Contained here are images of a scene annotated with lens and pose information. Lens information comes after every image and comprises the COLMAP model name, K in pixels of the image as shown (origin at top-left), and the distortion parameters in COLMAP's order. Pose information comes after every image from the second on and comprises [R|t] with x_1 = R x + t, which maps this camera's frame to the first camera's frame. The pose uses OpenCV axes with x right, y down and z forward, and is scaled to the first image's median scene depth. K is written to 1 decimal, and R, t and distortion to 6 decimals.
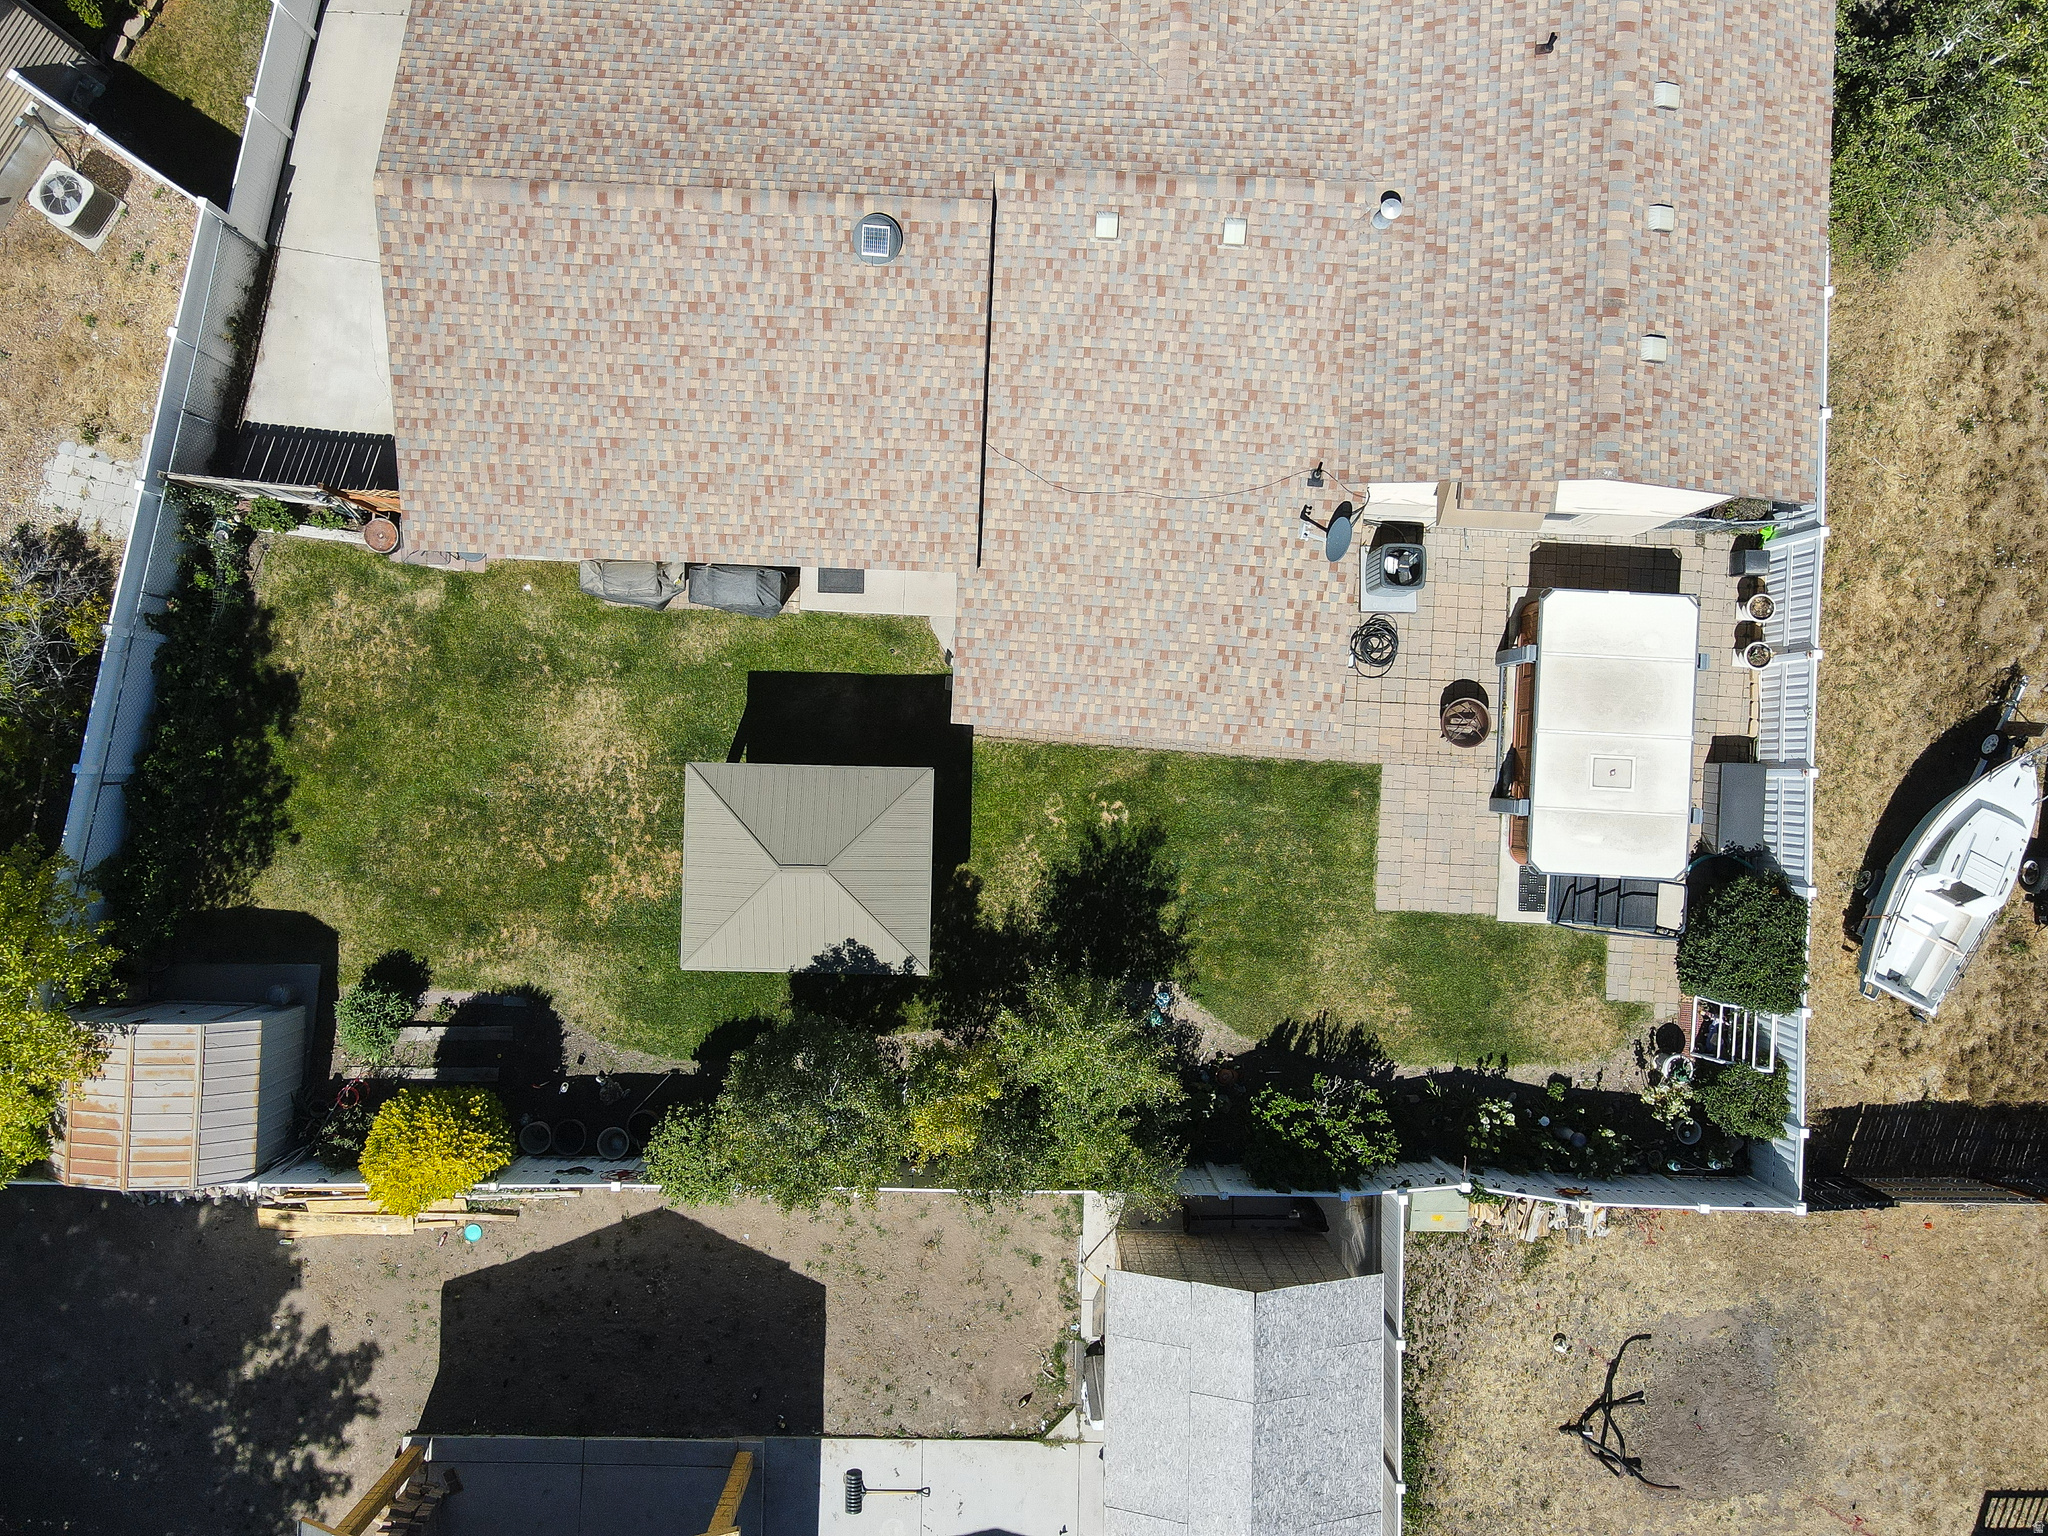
lens RADIAL K [[1497.8, 0, 1008.6], [0, 1497.8, 750.2], [0, 0, 1]] dist [0.003131, 0.014827]
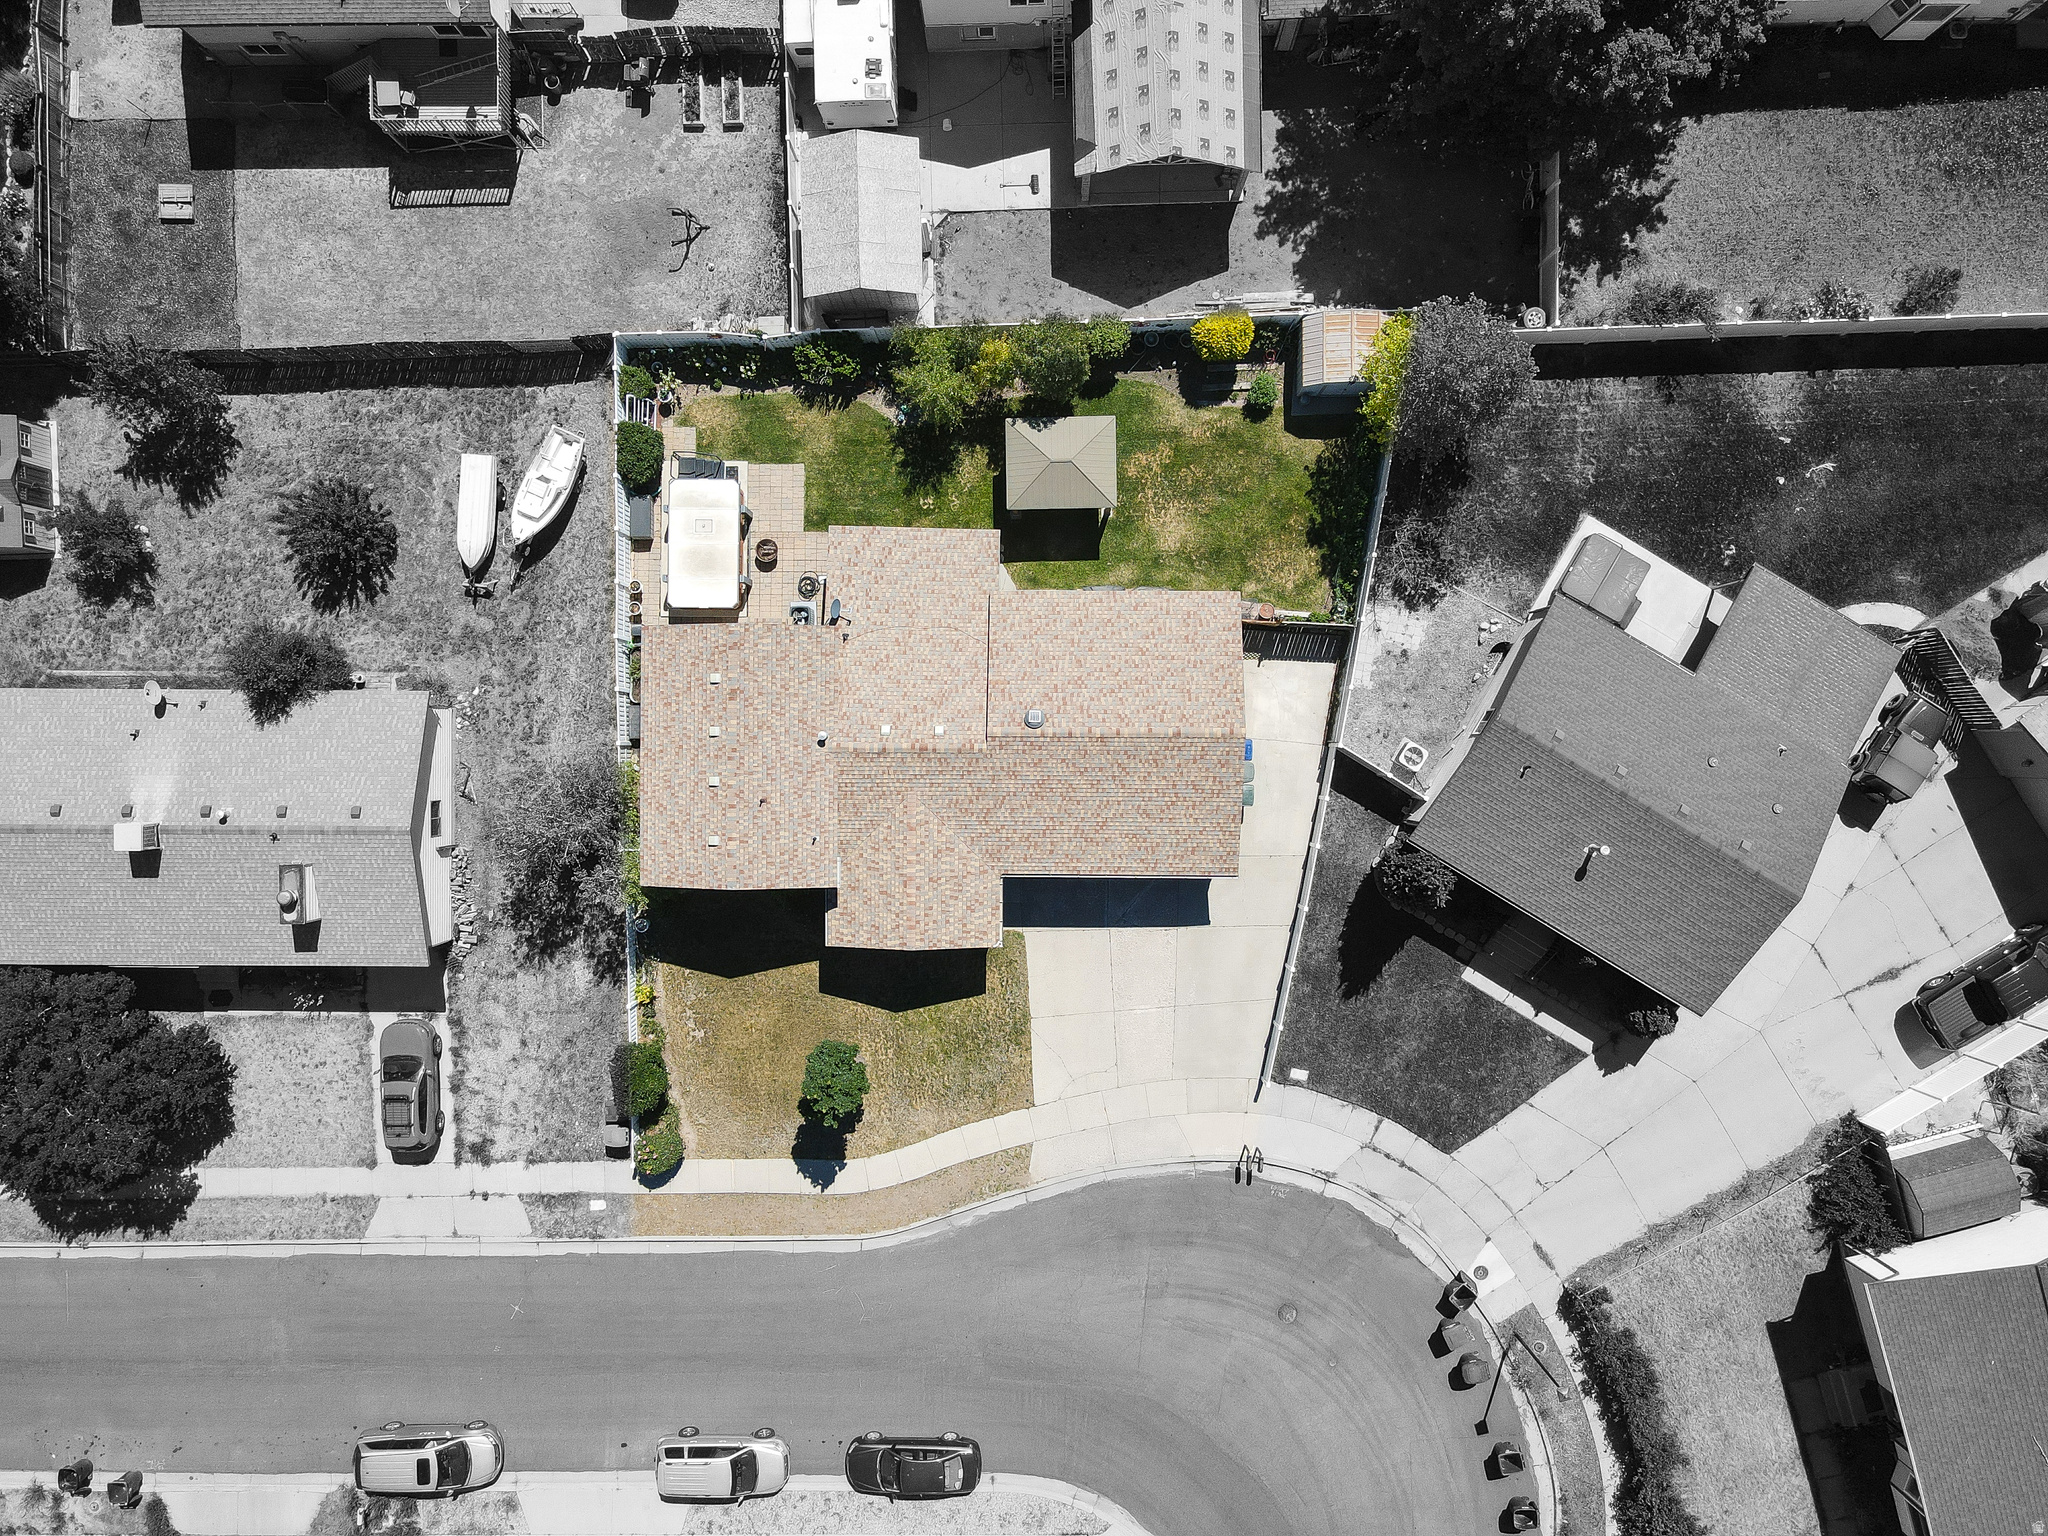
lens RADIAL K [[1497.8, 0, 997.4], [0, 1497.8, 759.8], [0, 0, 1]] dist [0.003131, 0.014827]
pose [[-0.998909, 0.038817, 0.025972, -0.073108], [-0.038605, -0.999217, 0.008639, -0.354314], [0.026287, 0.007627, 0.999625, -1.161270]]
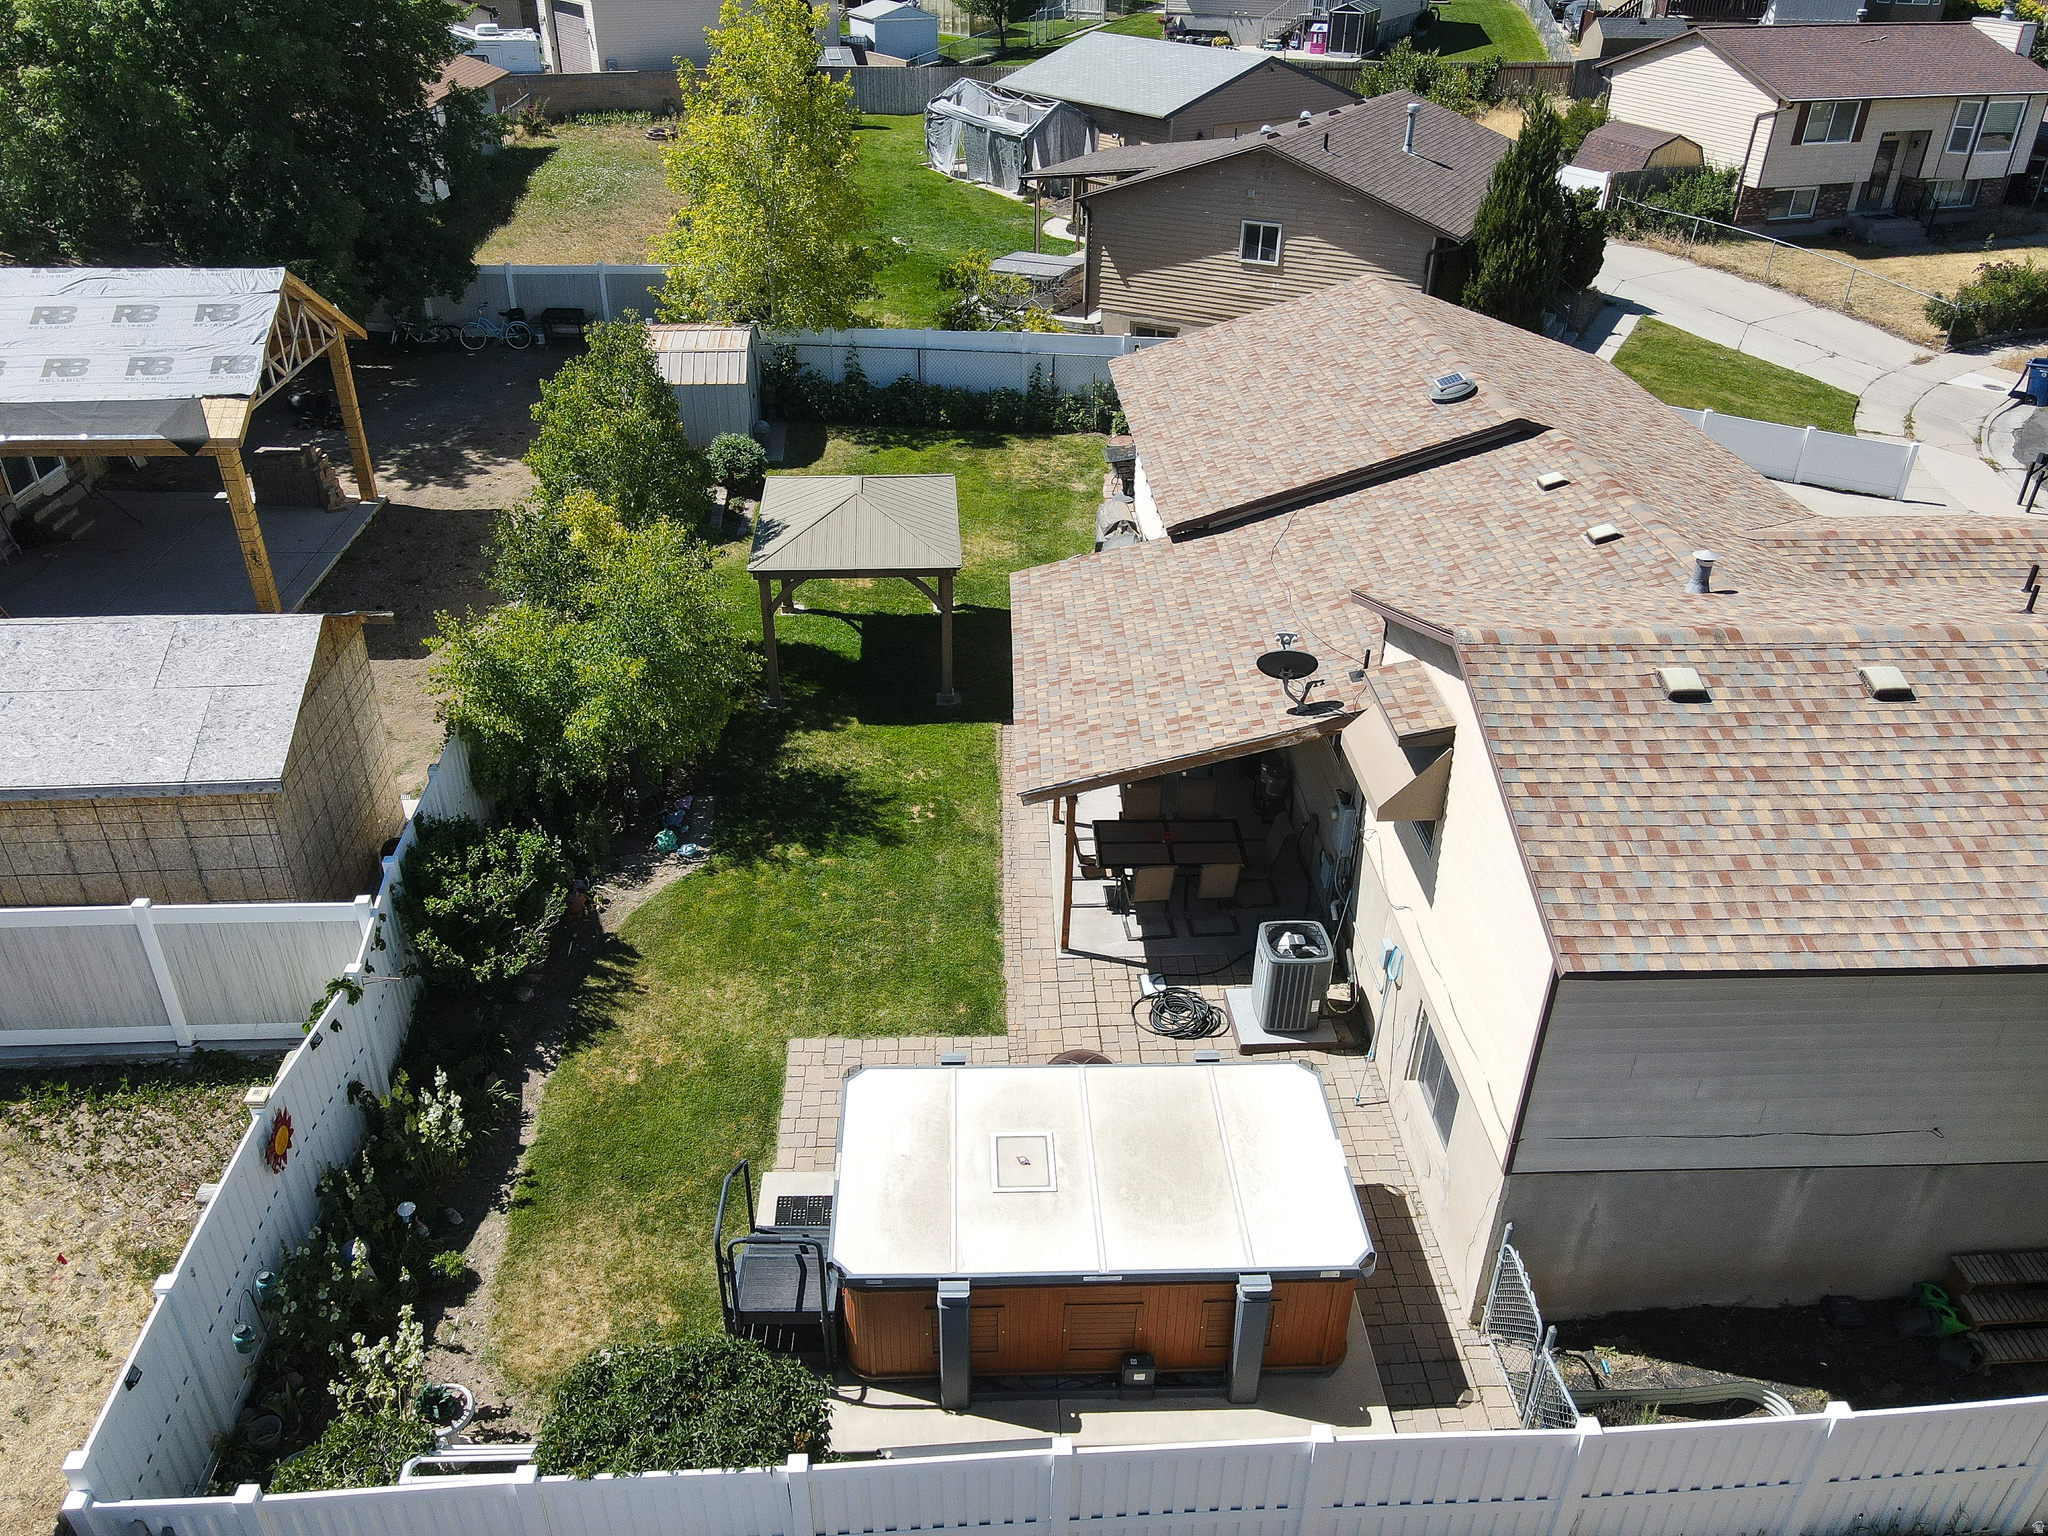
lens RADIAL K [[1497.8, 0, 999.9], [0, 1497.8, 769.7], [0, 0, 1]] dist [0.003131, 0.014827]
pose [[0.080157, 0.516738, -0.852383, 0.776114], [-0.996782, 0.041786, -0.068405, 0.054746], [0.000270, 0.855123, 0.518425, 0.563104]]
